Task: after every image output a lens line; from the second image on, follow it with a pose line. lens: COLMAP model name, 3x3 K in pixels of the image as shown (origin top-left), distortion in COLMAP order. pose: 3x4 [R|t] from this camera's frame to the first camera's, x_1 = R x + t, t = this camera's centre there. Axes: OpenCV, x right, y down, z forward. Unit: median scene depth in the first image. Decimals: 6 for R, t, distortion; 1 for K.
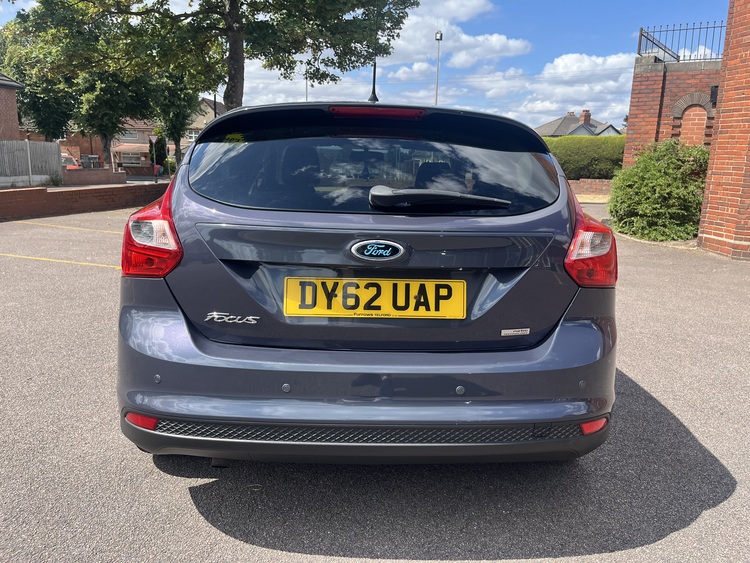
lens RADIAL K [[578.9, 0, 374.9], [0, 578.9, 284.2], [0, 0, 1]] dist [0.046102, -0.056961]
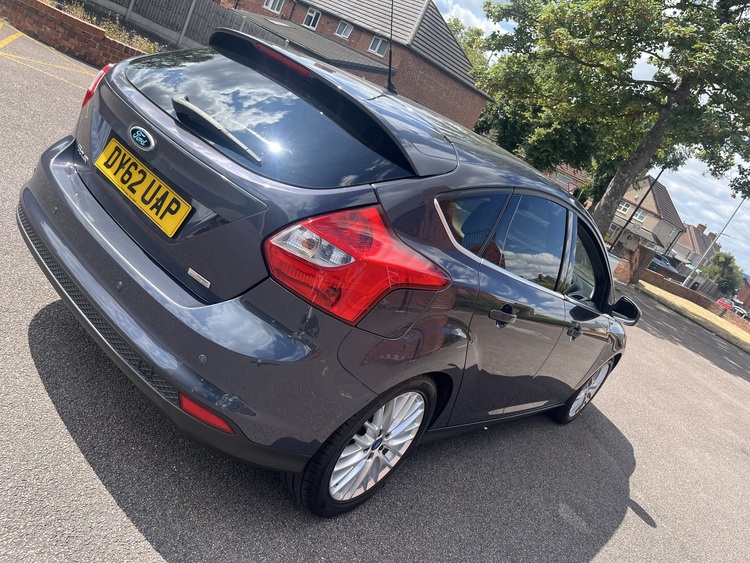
lens RADIAL K [[578.9, 0, 380.3], [0, 578.9, 287.5], [0, 0, 1]] dist [0.046102, -0.056961]
pose [[0.657440, 0.490875, -0.571677, 1.031018], [-0.543583, 0.834374, 0.091310, -0.162374], [0.521814, 0.250723, 0.815382, 0.377046]]
